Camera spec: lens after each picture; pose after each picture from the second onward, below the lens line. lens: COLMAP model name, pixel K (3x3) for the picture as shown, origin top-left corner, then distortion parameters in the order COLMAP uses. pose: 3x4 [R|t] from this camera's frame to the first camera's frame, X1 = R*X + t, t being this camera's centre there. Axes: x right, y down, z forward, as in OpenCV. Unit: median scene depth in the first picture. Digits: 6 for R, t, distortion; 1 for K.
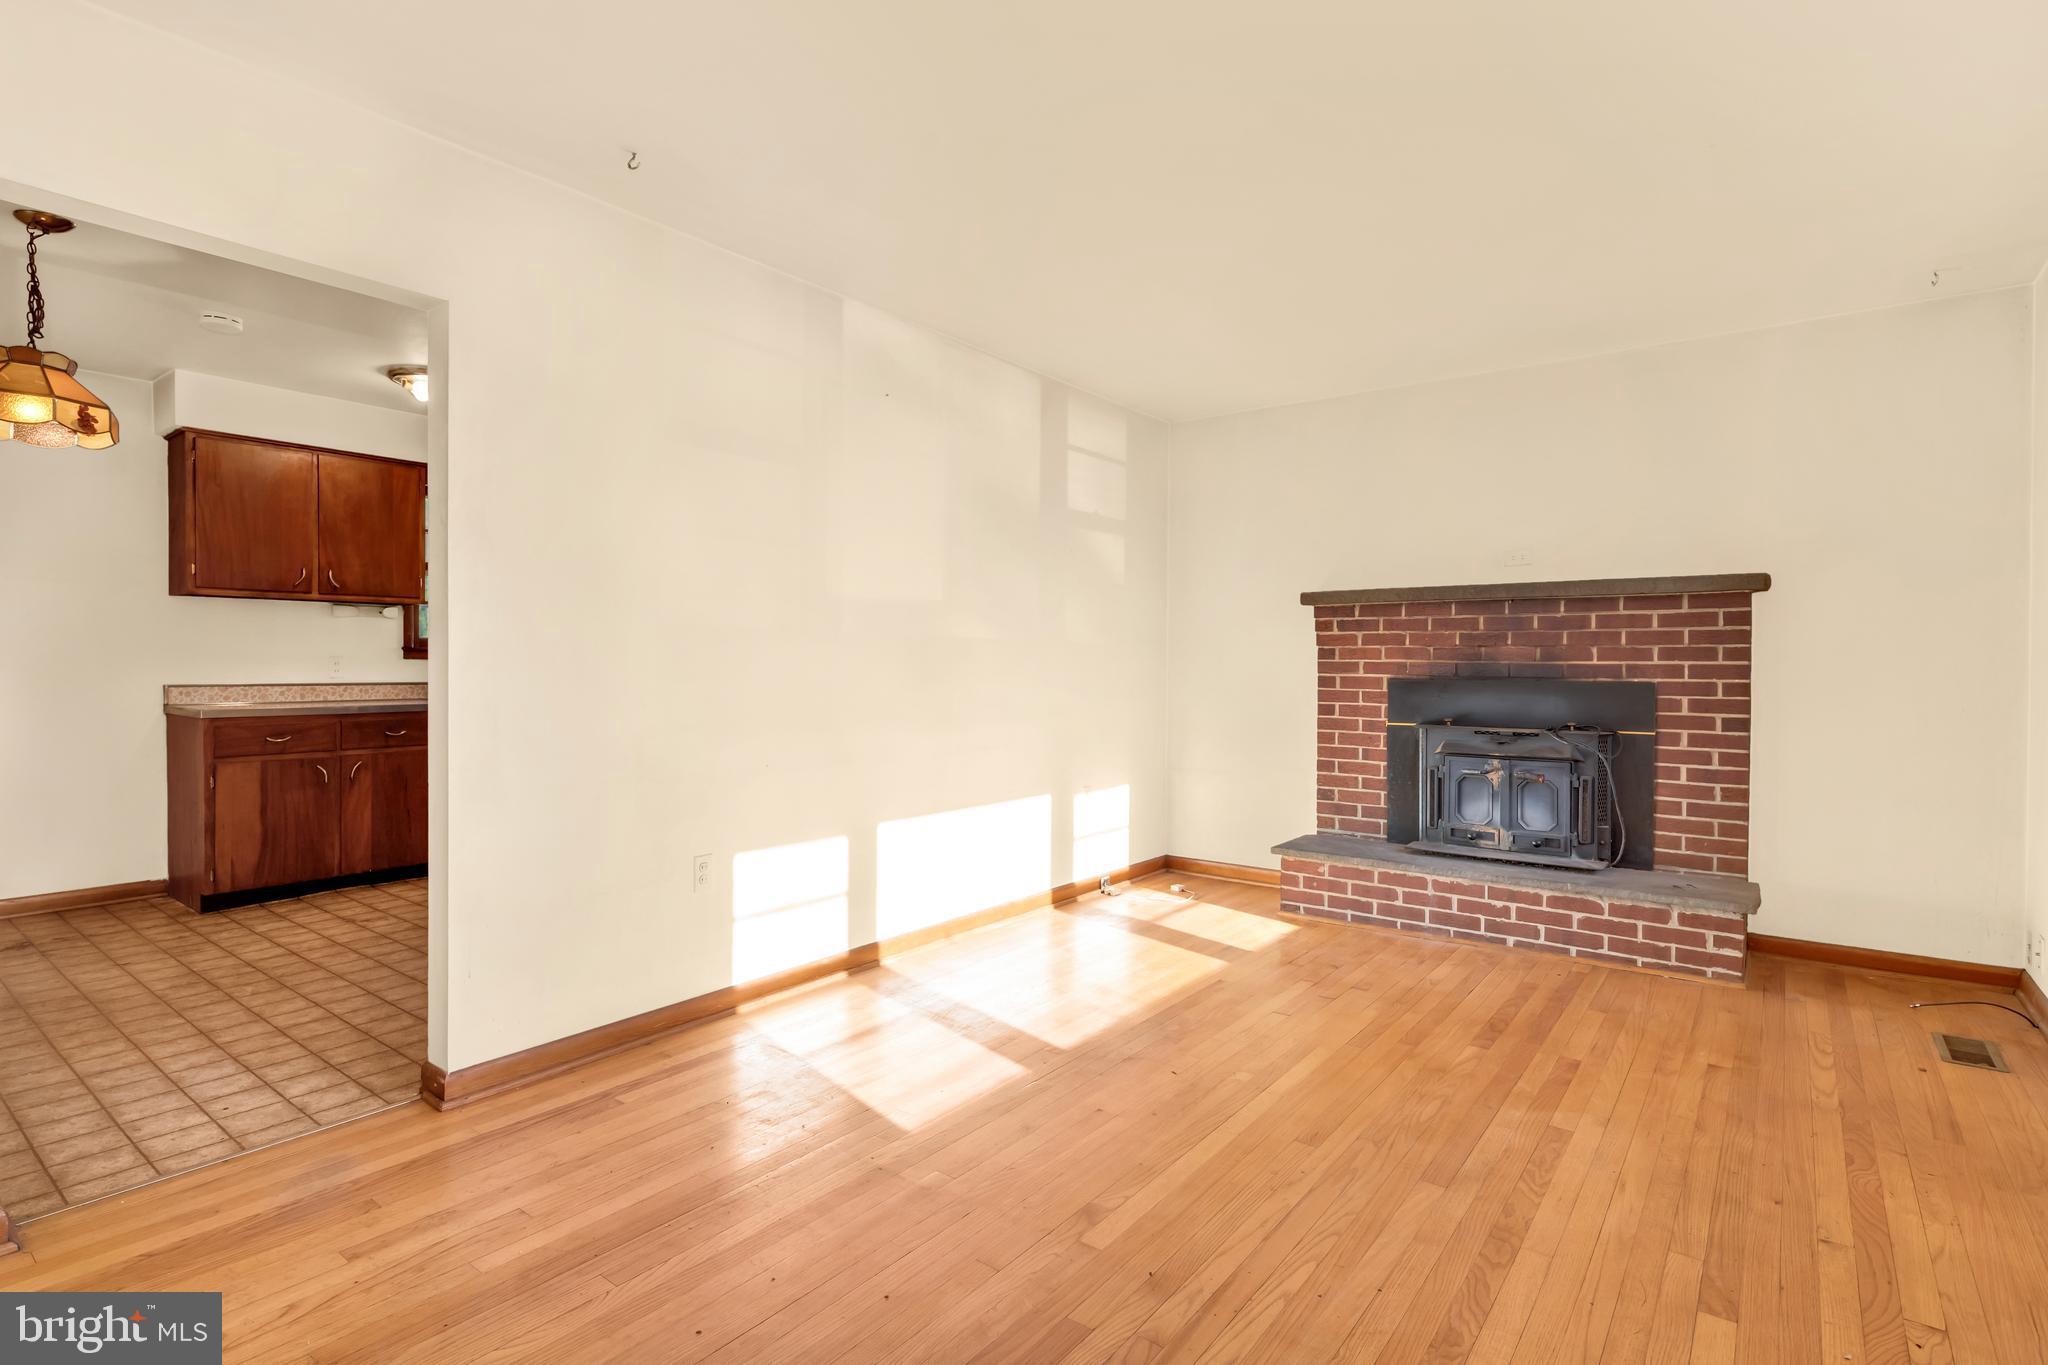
lens RADIAL K [[993.8, 0, 1033.9], [0, 993.8, 676.0], [0, 0, 1]] dist [-0.004042, 0.000889]
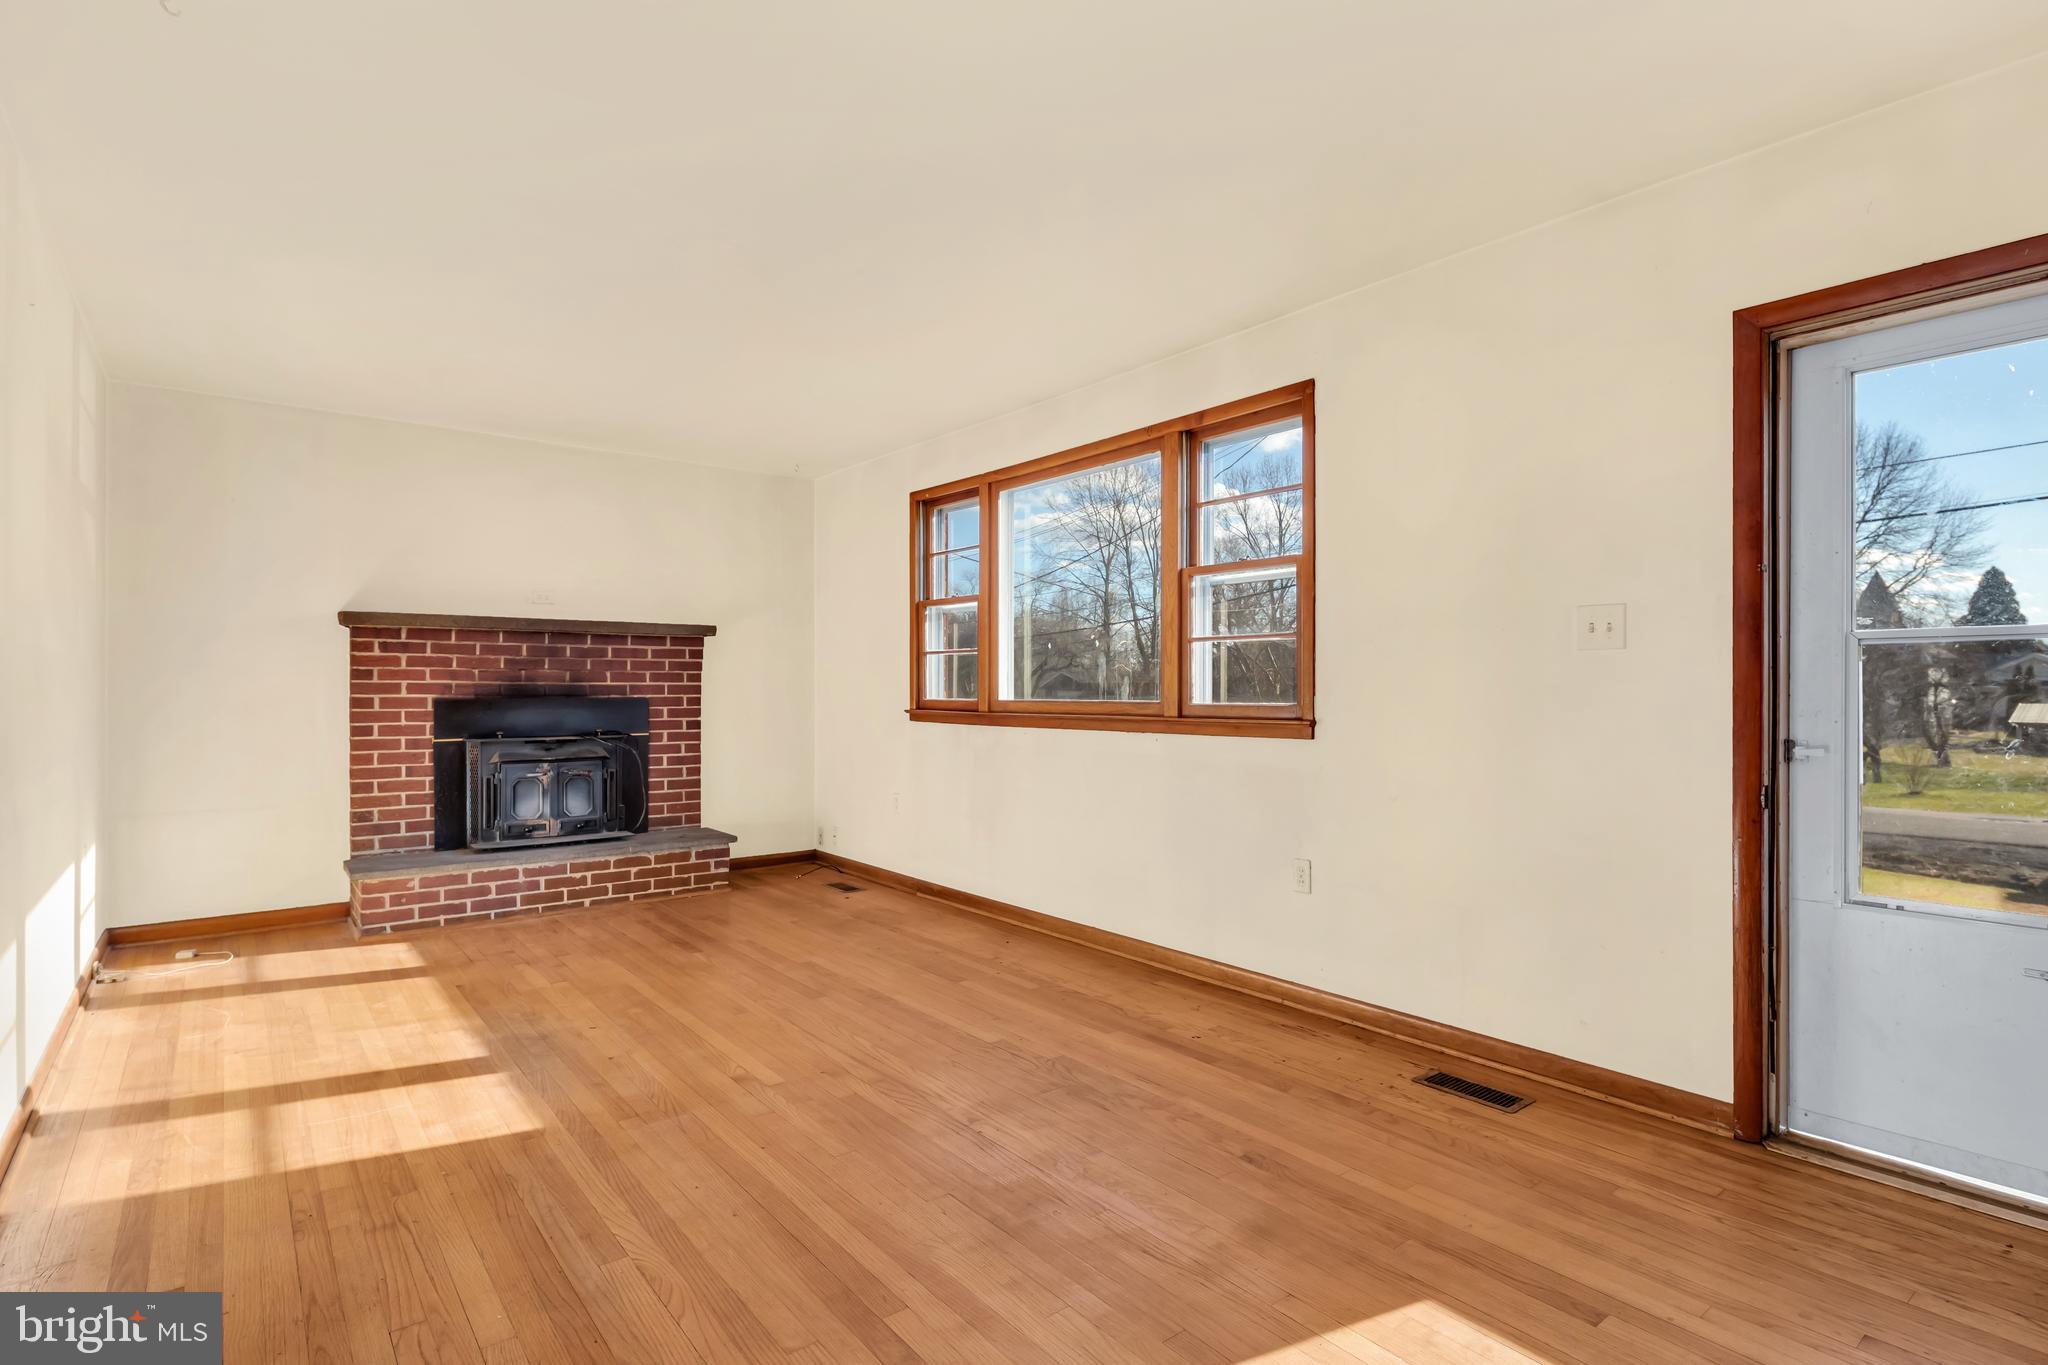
lens RADIAL K [[993.8, 0, 1034.6], [0, 993.8, 680.3], [0, 0, 1]] dist [-0.004042, 0.000889]
pose [[0.238143, 0.003145, 0.971225, -0.591995], [0.013917, 0.999881, -0.006650, -0.000870], [-0.971130, 0.015100, 0.238071, 0.131079]]
